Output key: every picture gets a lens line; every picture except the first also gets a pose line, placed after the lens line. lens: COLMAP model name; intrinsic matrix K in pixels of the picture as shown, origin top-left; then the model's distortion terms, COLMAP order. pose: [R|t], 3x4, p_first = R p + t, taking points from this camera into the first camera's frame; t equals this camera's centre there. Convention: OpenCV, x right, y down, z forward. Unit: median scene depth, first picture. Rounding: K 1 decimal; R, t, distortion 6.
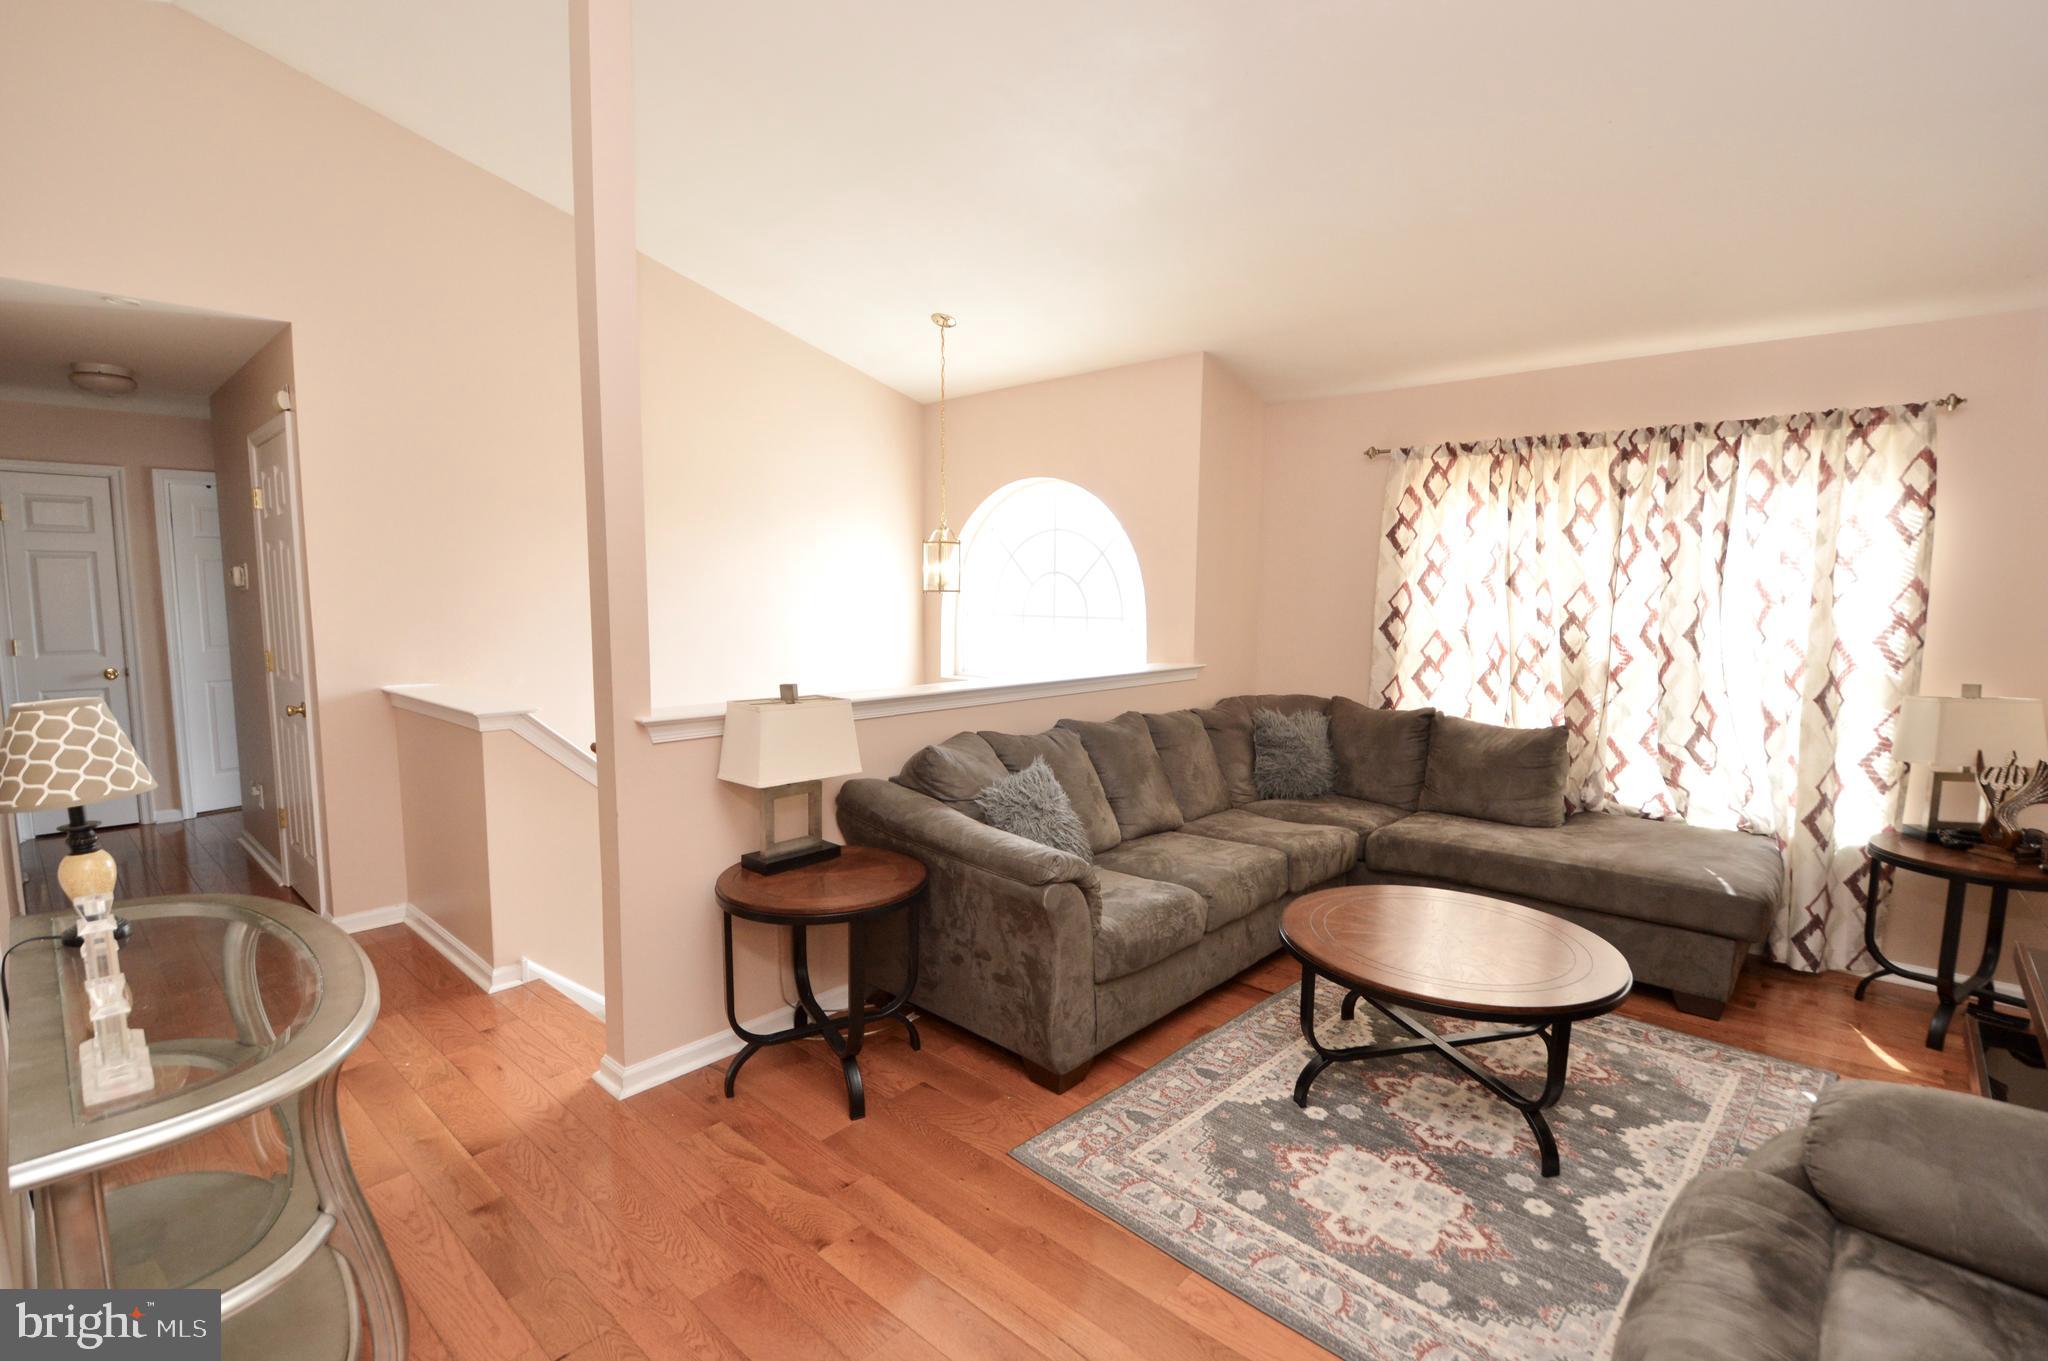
lens RADIAL K [[936.7, 0, 1040.6], [0, 936.7, 684.2], [0, 0, 1]] dist [0.008699, -0.016468]
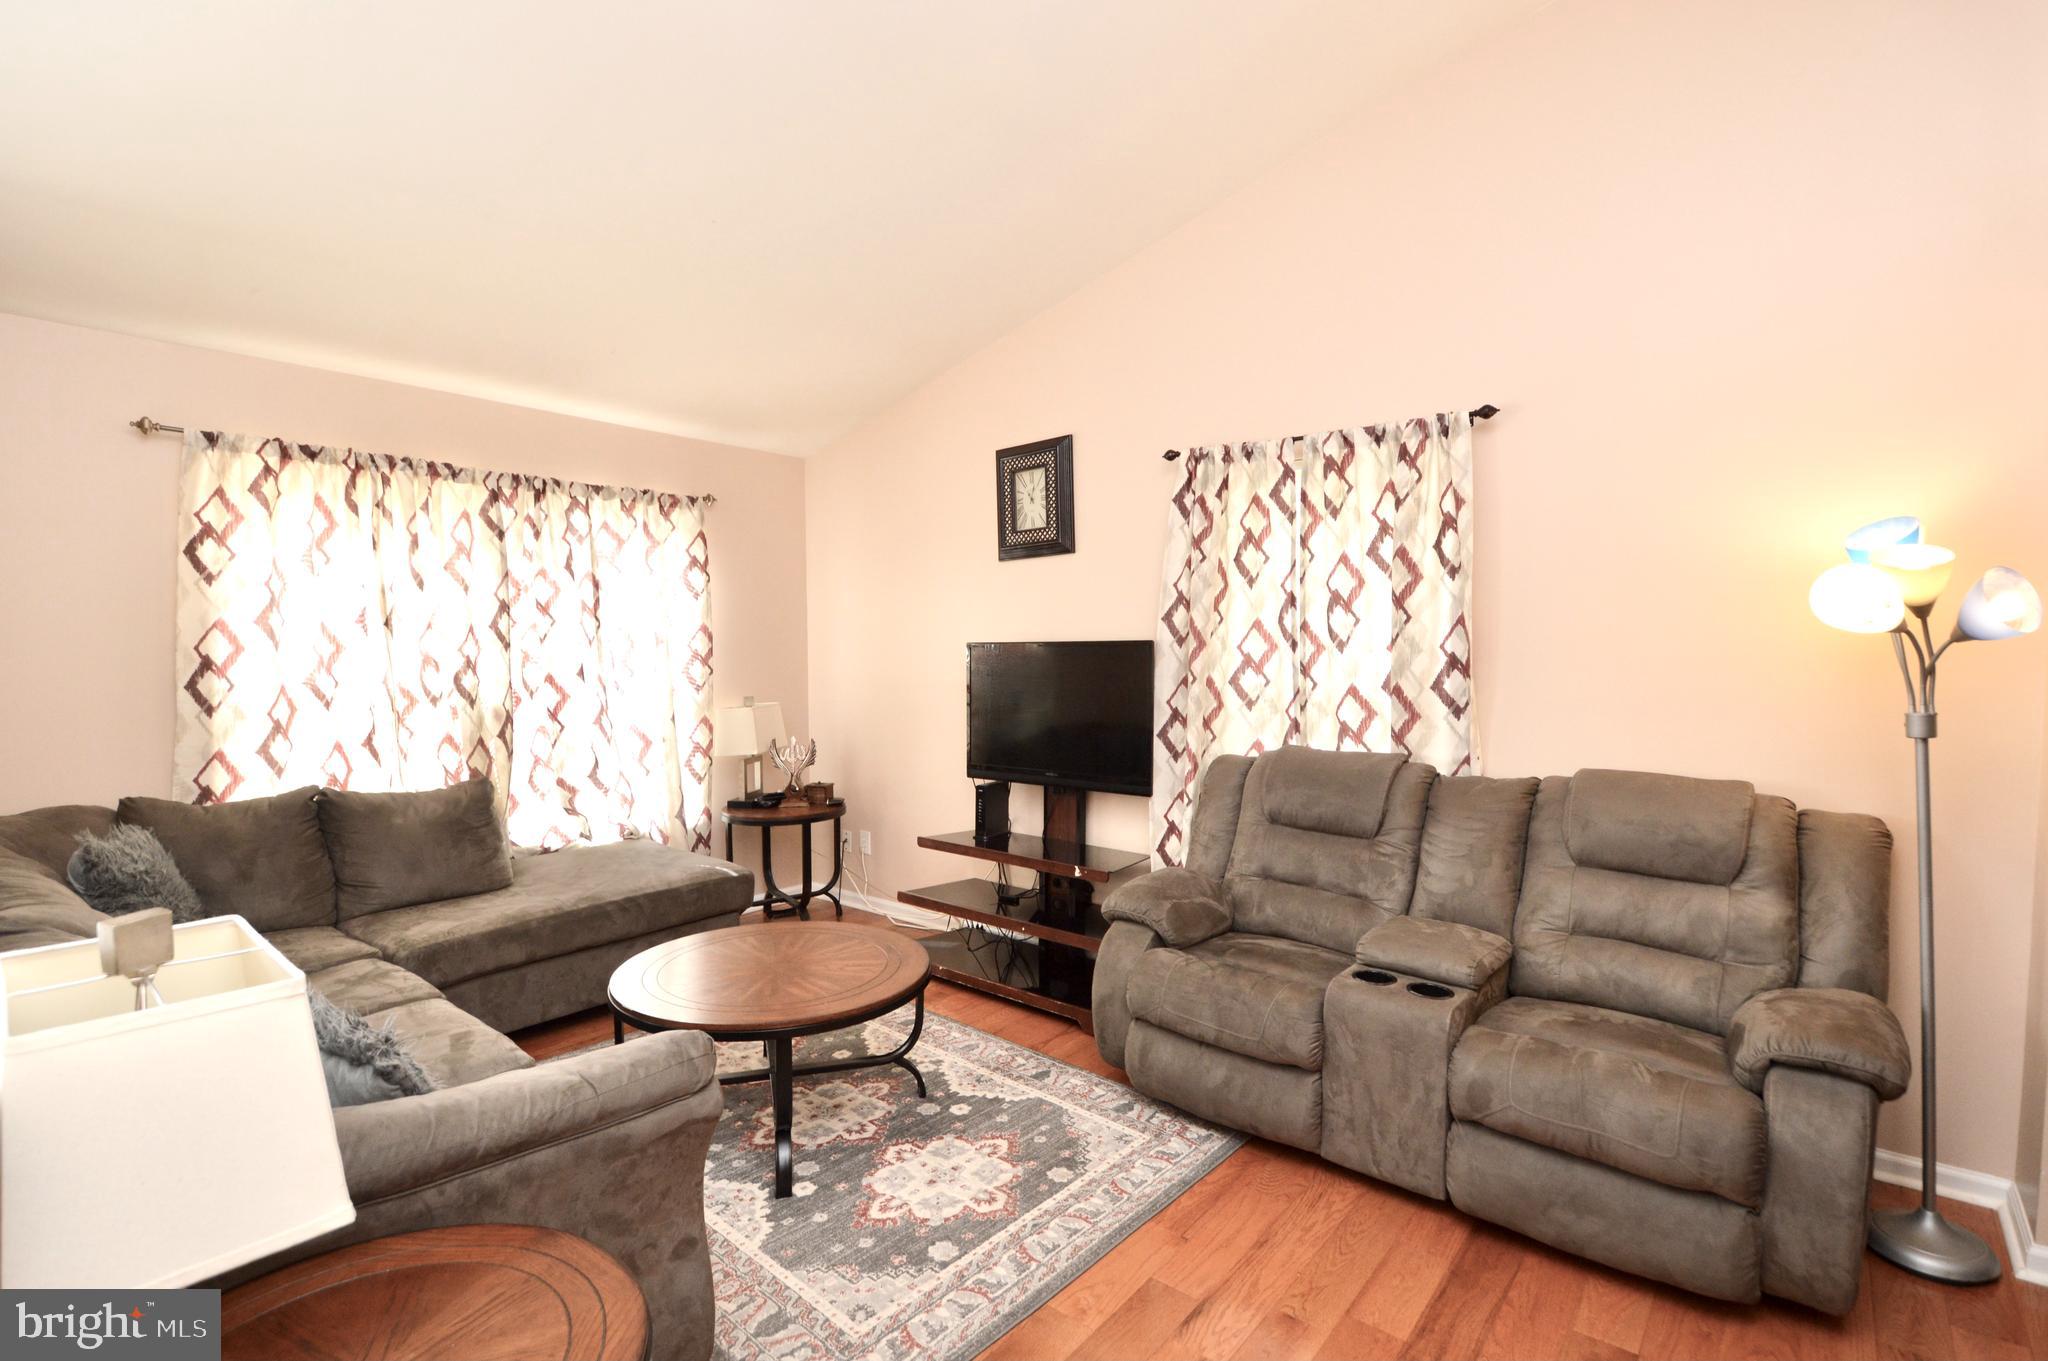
lens RADIAL K [[936.7, 0, 1031.5], [0, 936.7, 691.4], [0, 0, 1]] dist [0.008699, -0.016468]
pose [[-0.039519, -0.057829, 0.997544, -0.419797], [0.099127, 0.993172, 0.061503, -0.046721], [-0.994290, 0.101314, -0.033517, 0.514993]]
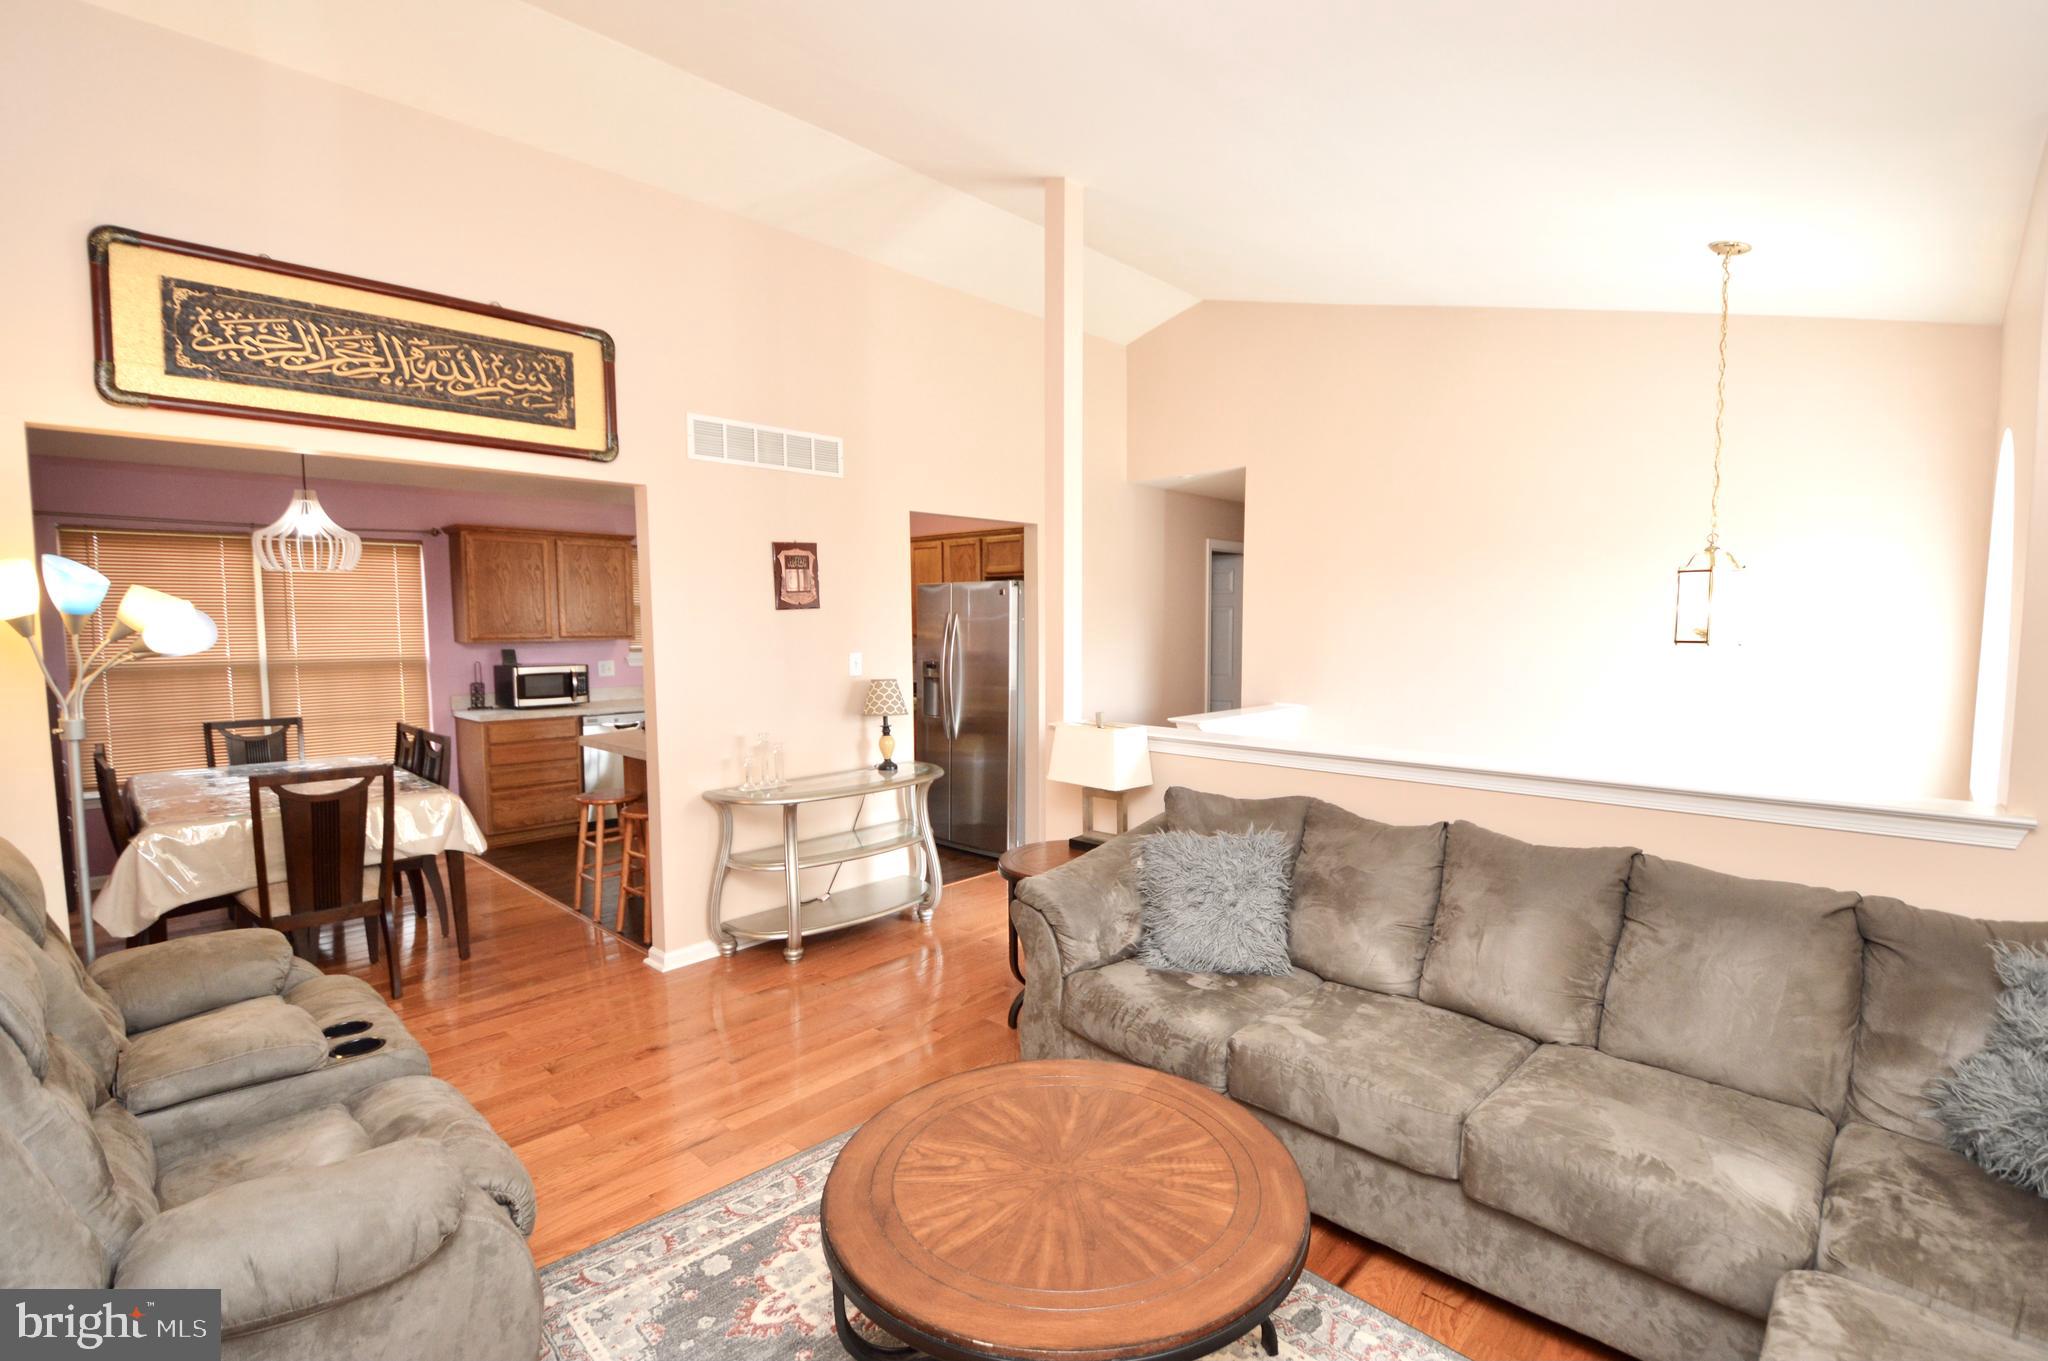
lens RADIAL K [[936.7, 0, 1038.5], [0, 936.7, 684.9], [0, 0, 1]] dist [0.008699, -0.016468]
pose [[-0.028579, 0.059195, -0.997837, 0.763779], [-0.097574, 0.993313, 0.061722, -0.081025], [0.994818, 0.099126, -0.022612, 0.682639]]
